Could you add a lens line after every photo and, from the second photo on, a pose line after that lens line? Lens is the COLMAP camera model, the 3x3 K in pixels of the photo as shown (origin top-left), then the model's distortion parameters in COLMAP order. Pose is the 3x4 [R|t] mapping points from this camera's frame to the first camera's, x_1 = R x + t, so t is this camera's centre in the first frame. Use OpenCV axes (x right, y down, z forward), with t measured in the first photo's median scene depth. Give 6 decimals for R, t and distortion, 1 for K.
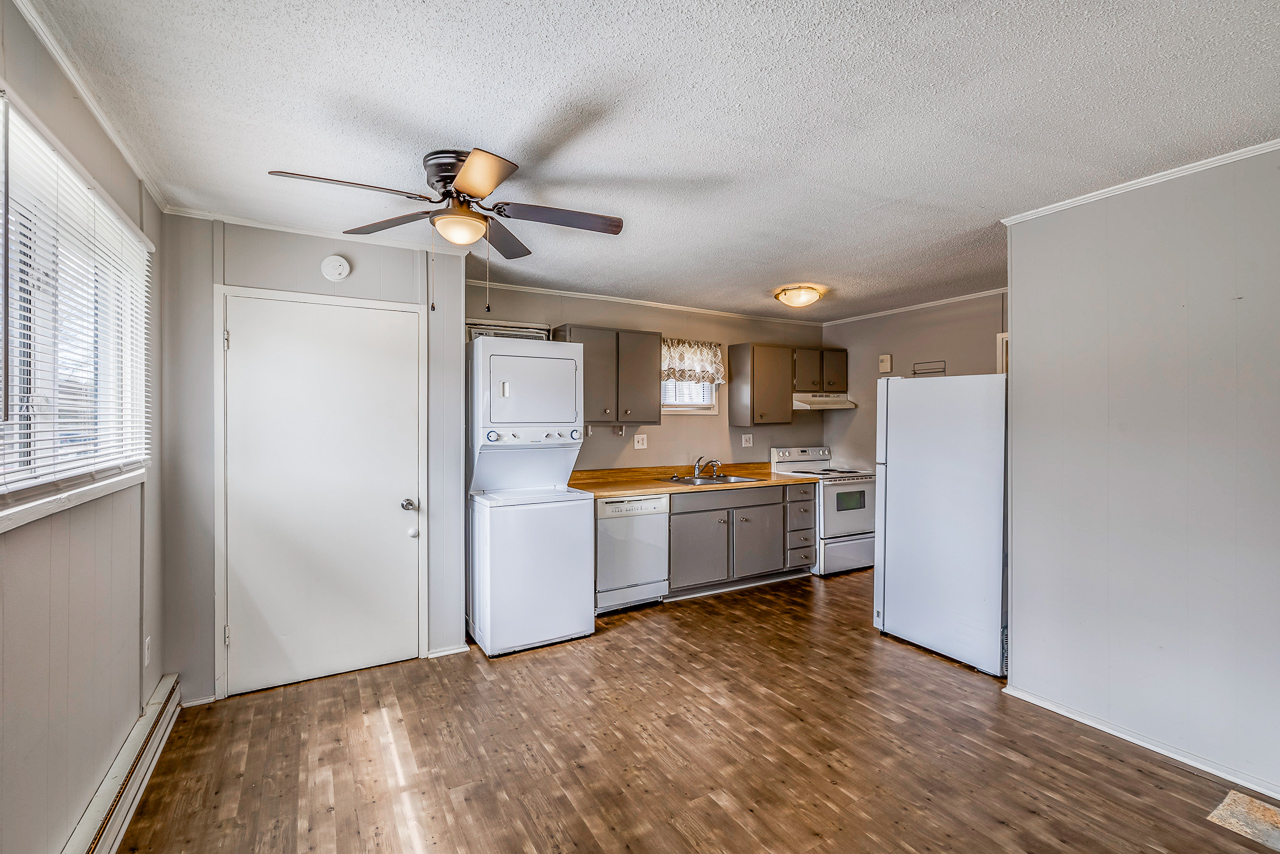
lens RADIAL K [[569.7, 0, 627.4], [0, 569.7, 420.3], [0, 0, 1]] dist [0.000549, 0.000177]
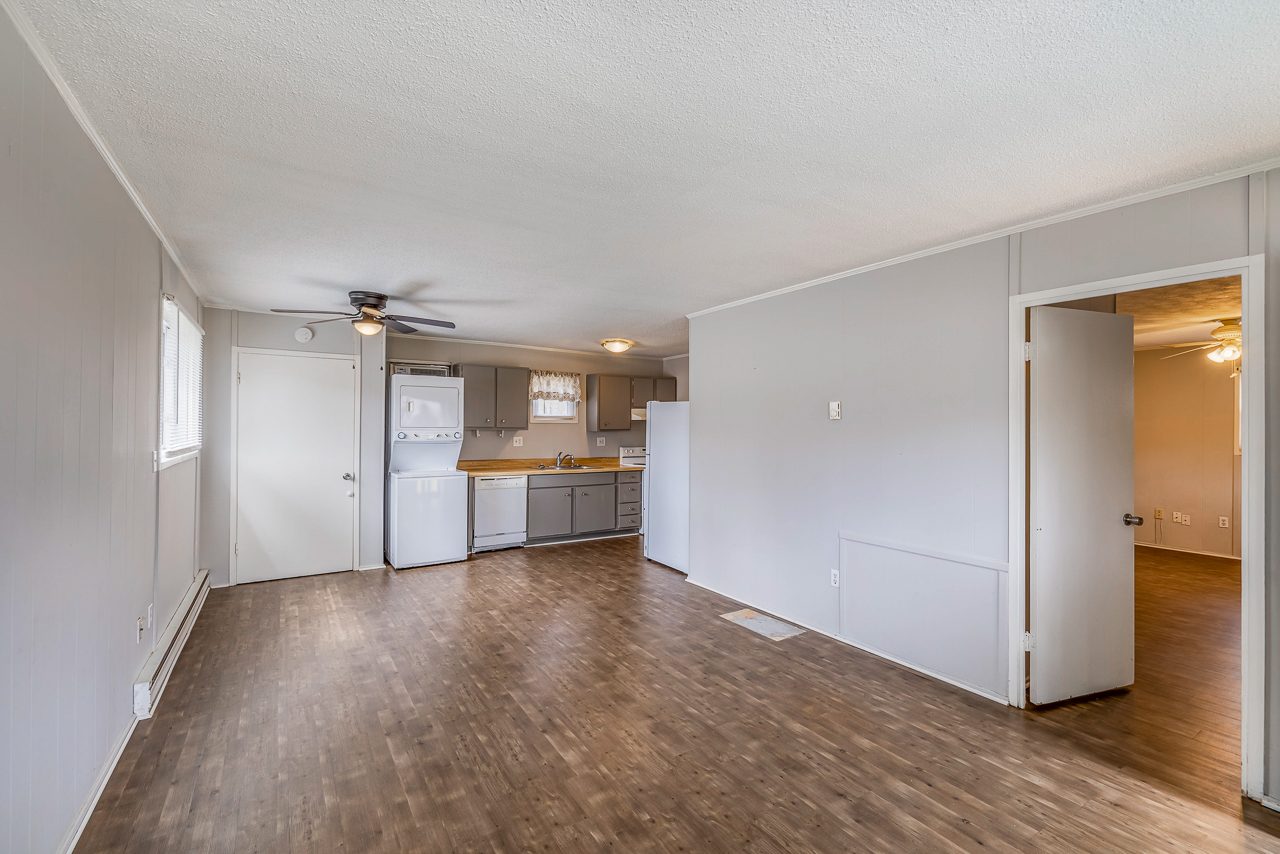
lens RADIAL K [[556.8, 0, 622.5], [0, 556.8, 423.6], [0, 0, 1]] dist [0.000878, 0.000131]
pose [[0.999158, 0.007405, 0.040363, 0.264140], [-0.007096, 0.999944, -0.007793, 0.001370], [-0.040418, 0.007500, 0.999155, -0.492970]]
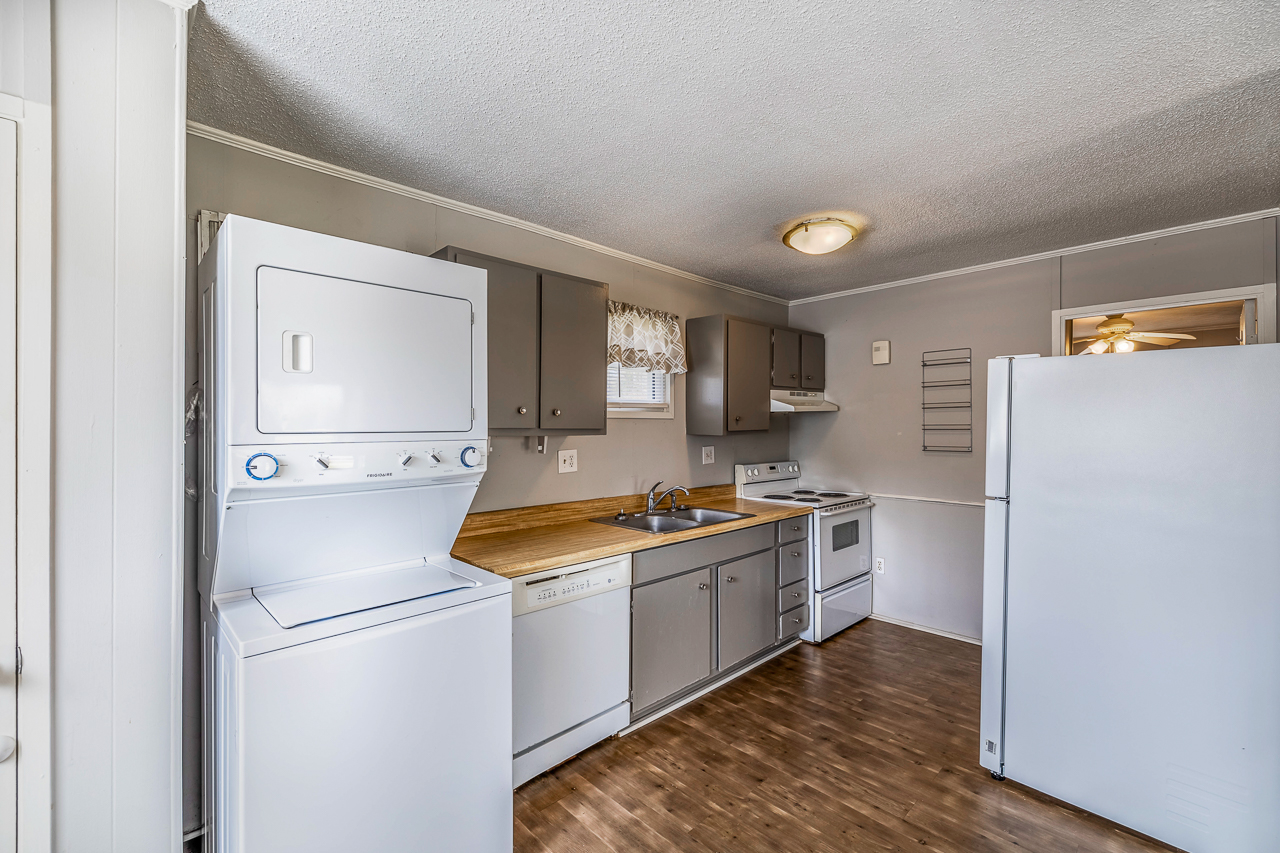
lens RADIAL K [[553.9, 0, 634.5], [0, 553.9, 424.2], [0, 0, 1]] dist [0.000511, 0.000090]
pose [[0.969980, 0.001206, 0.243181, -0.061220], [-0.000164, 0.999991, -0.004301, -0.000185], [-0.243183, 0.004132, 0.969972, 0.445378]]
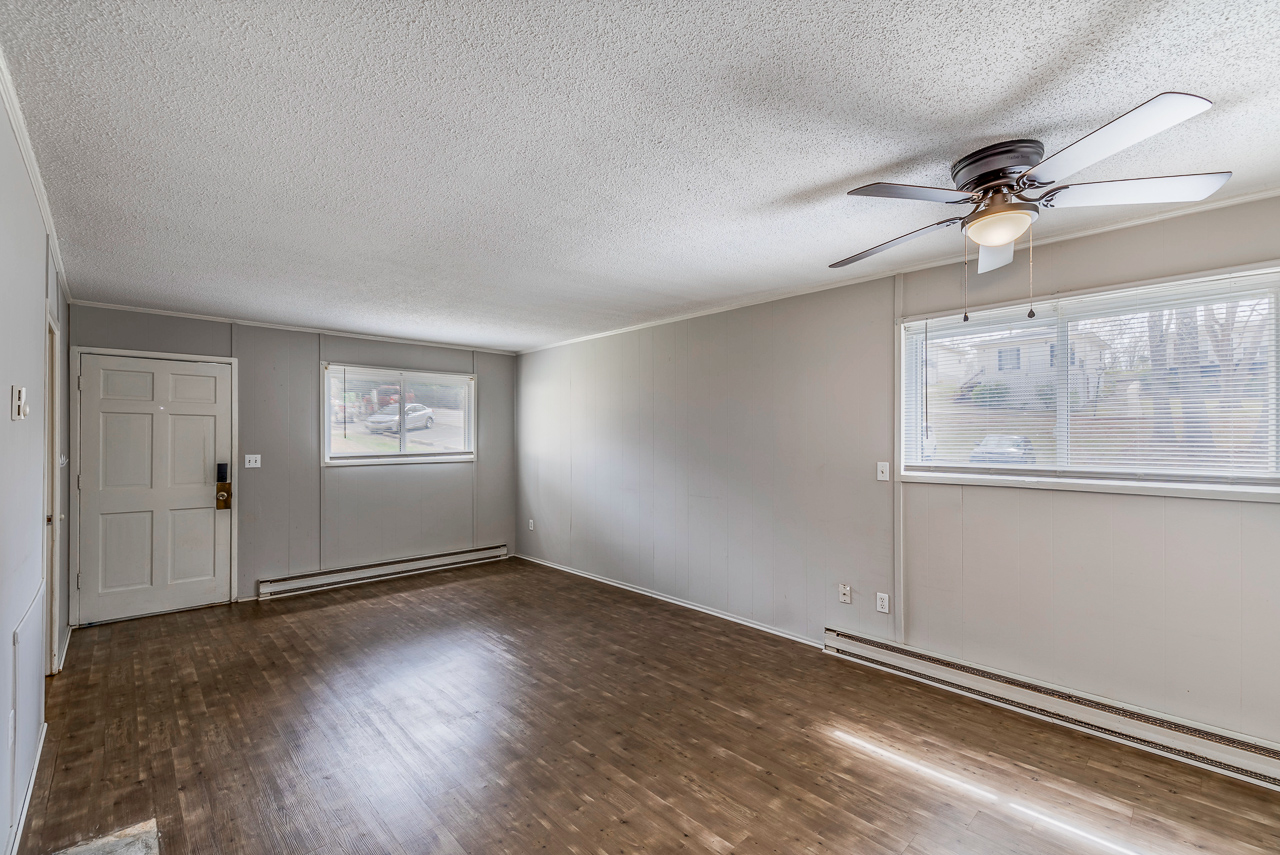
lens RADIAL K [[553.8, 0, 631.4], [0, 553.8, 437.8], [0, 0, 1]] dist [0.000415, 0.000120]
pose [[-0.971770, -0.002011, -0.235922, 0.253847], [-0.002205, 0.999997, 0.000556, -0.001403], [0.235920, 0.001061, -0.971772, 0.901874]]
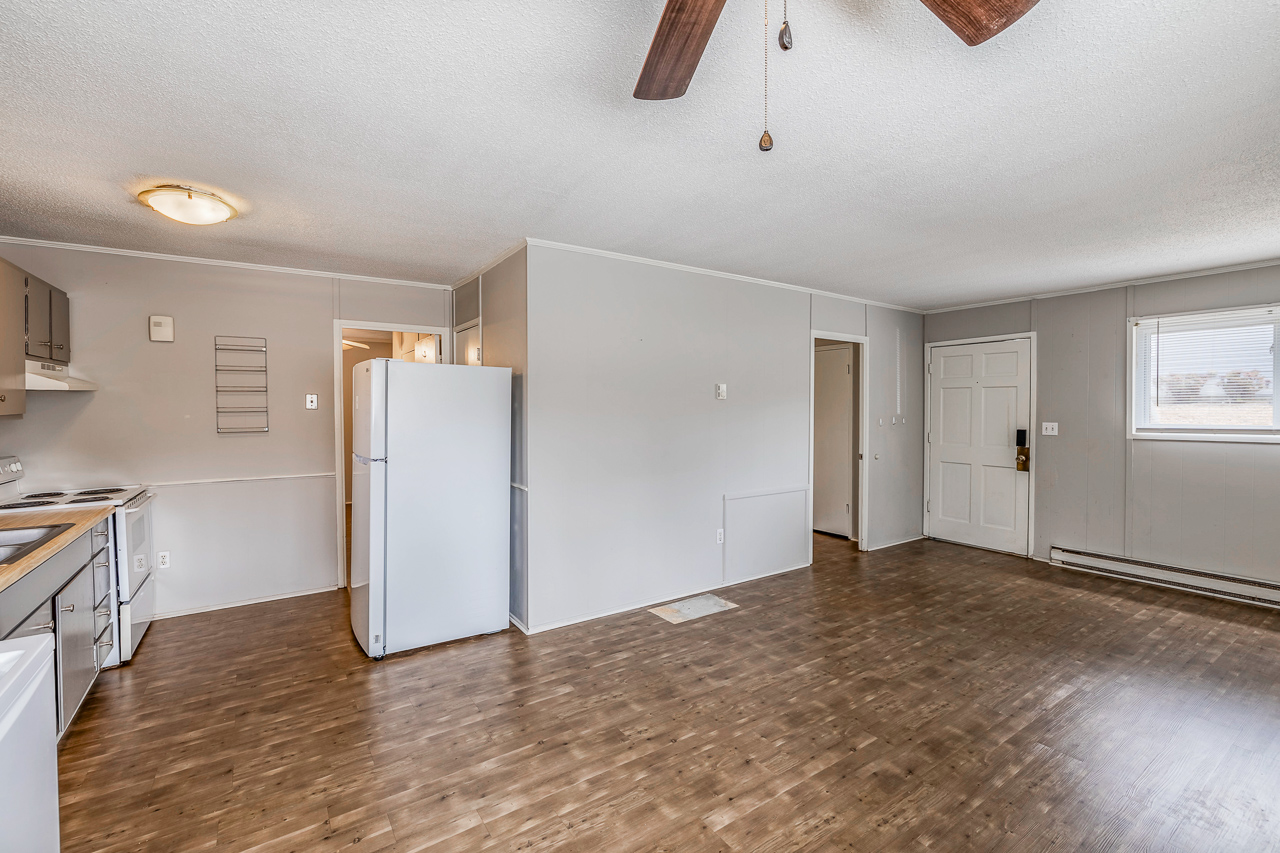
lens RADIAL K [[548.2, 0, 635.9], [0, 548.2, 419.6], [0, 0, 1]] dist [-0.001352, -0.000032]
pose [[-0.080397, -0.021214, 0.996537, -0.334778], [0.004417, 0.999756, 0.021638, 0.000474], [-0.996753, 0.006141, -0.080284, 0.585322]]
